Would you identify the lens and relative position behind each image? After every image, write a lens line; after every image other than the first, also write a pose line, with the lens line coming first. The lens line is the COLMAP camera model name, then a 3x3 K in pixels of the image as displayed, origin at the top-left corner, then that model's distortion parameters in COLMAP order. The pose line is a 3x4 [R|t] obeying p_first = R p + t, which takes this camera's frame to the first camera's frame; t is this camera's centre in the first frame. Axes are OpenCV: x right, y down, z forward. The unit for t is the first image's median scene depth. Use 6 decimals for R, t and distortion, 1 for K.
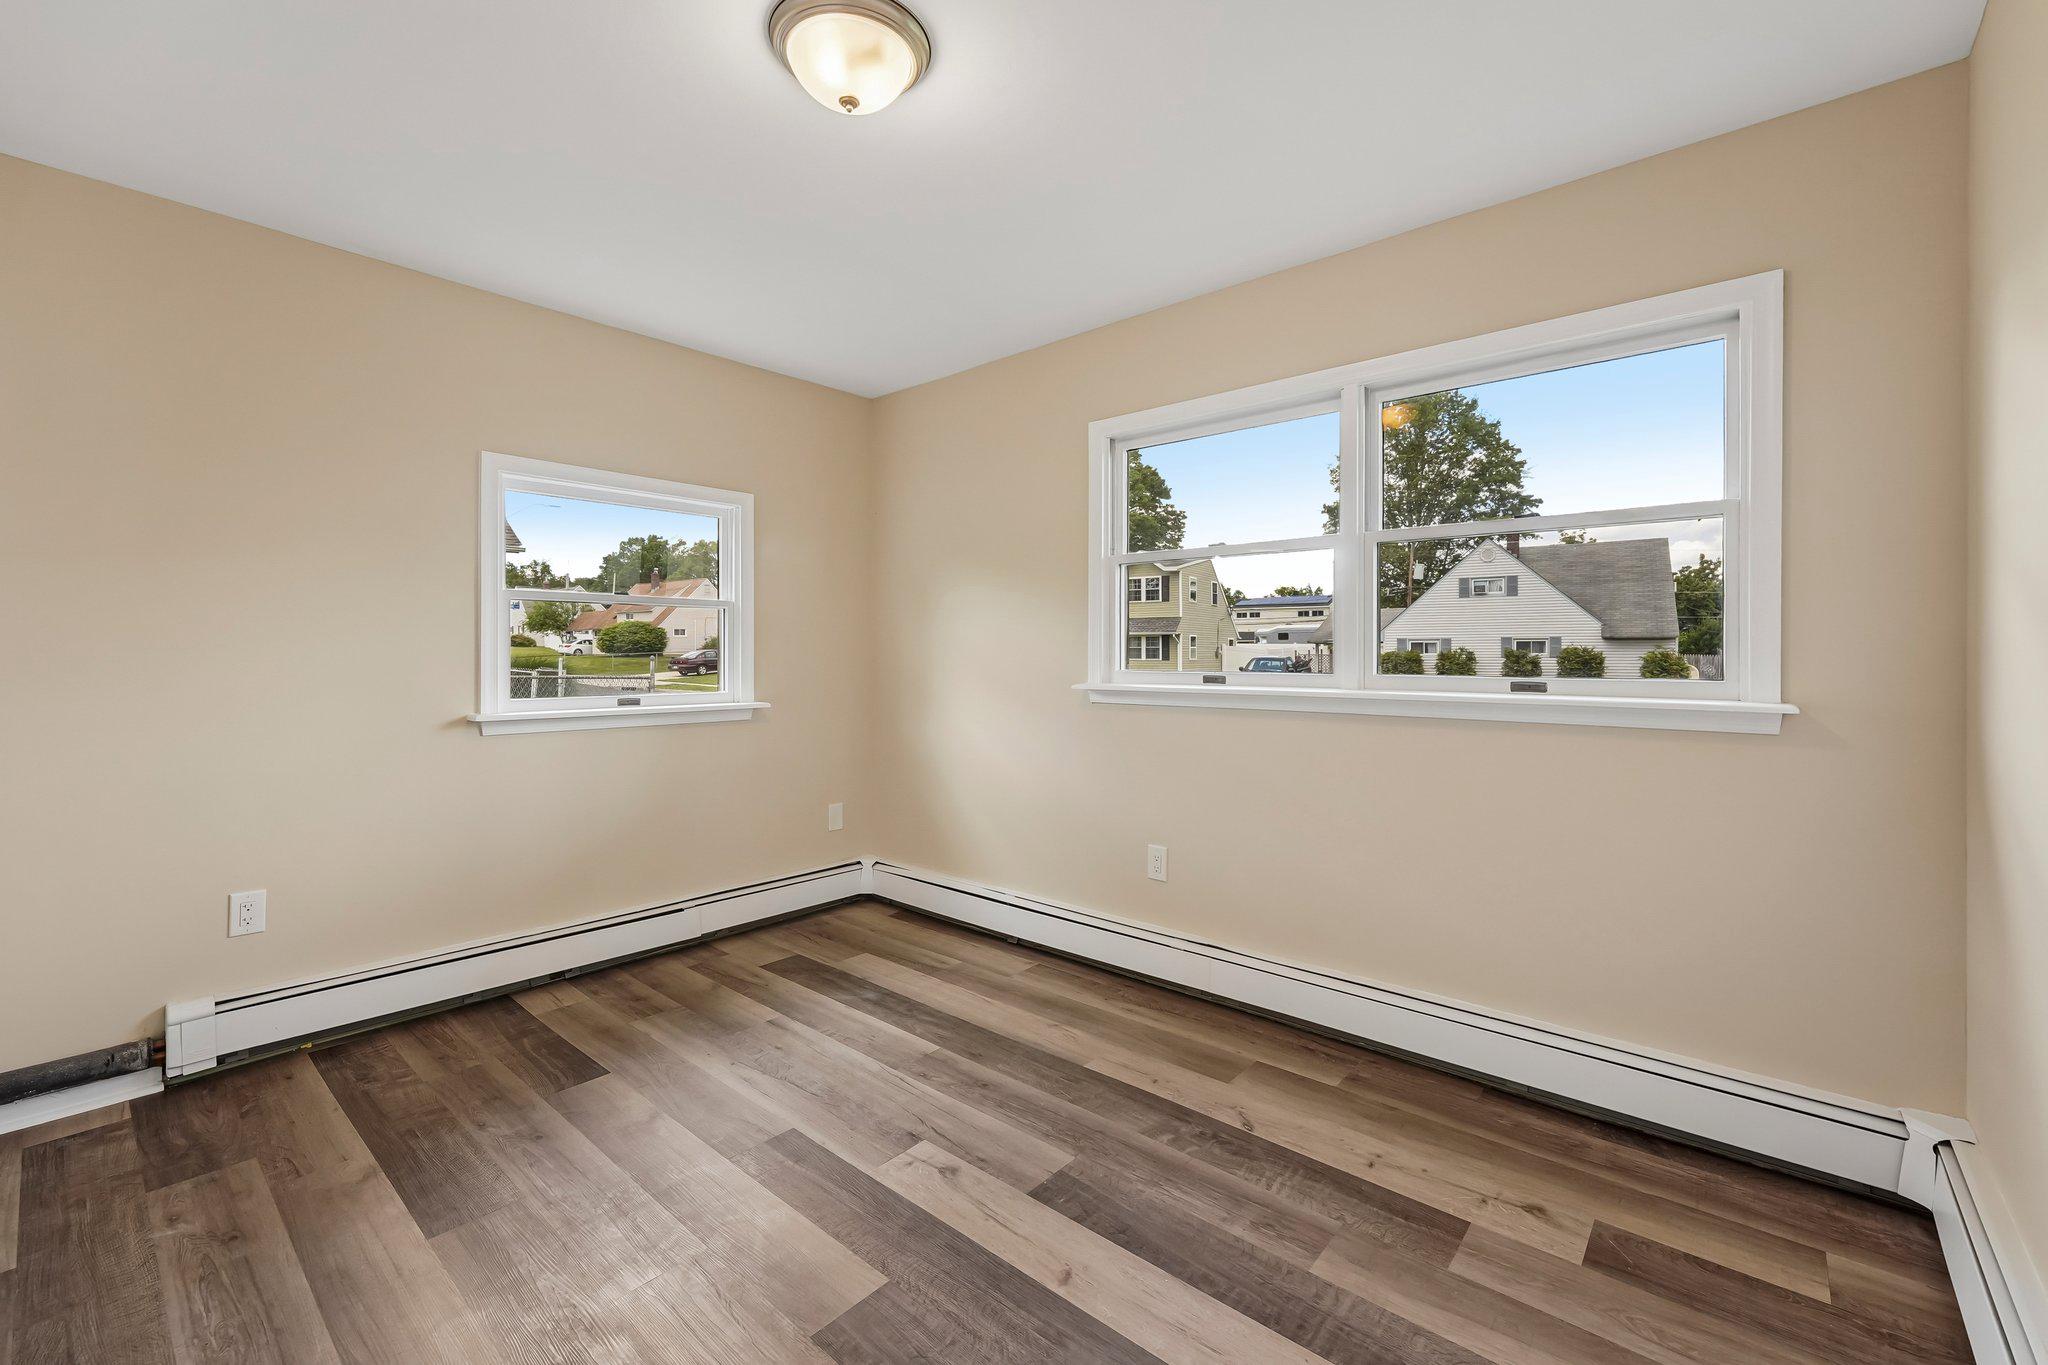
lens RADIAL K [[849.3, 0, 1031.6], [0, 849.3, 648.8], [0, 0, 1]] dist [-0.000988, 0.000259]
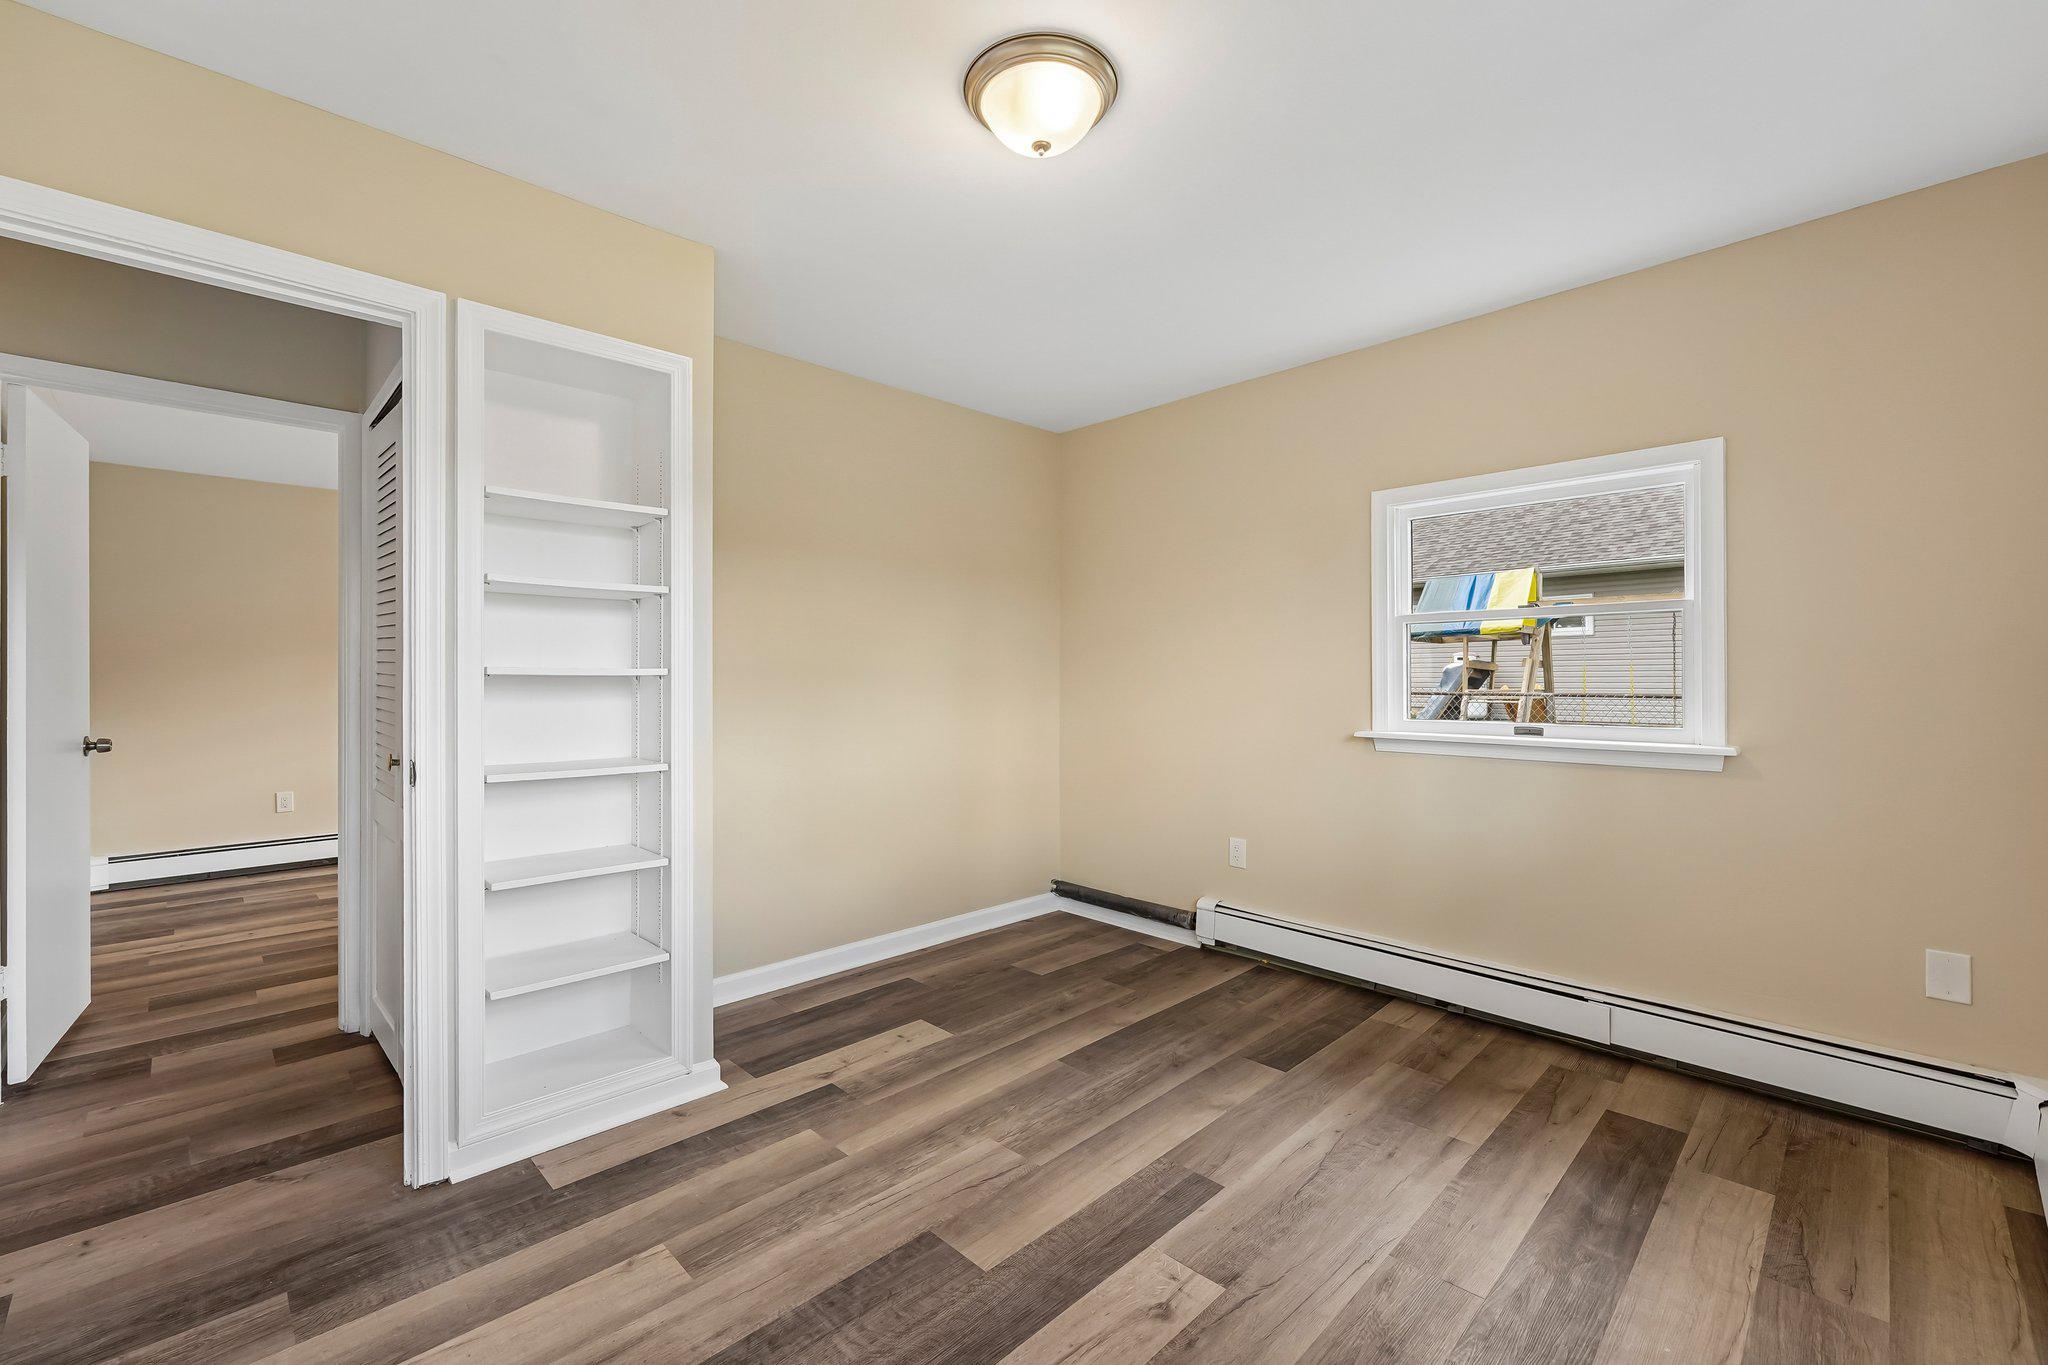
lens RADIAL K [[851.2, 0, 1011.5], [0, 851.2, 678.8], [0, 0, 1]] dist [-0.001899, -0.000431]
pose [[-0.088159, 0.001418, -0.996105, 0.531695], [0.010567, 0.999944, 0.000488, 0.004477], [0.996050, -0.010482, -0.088169, 0.683843]]
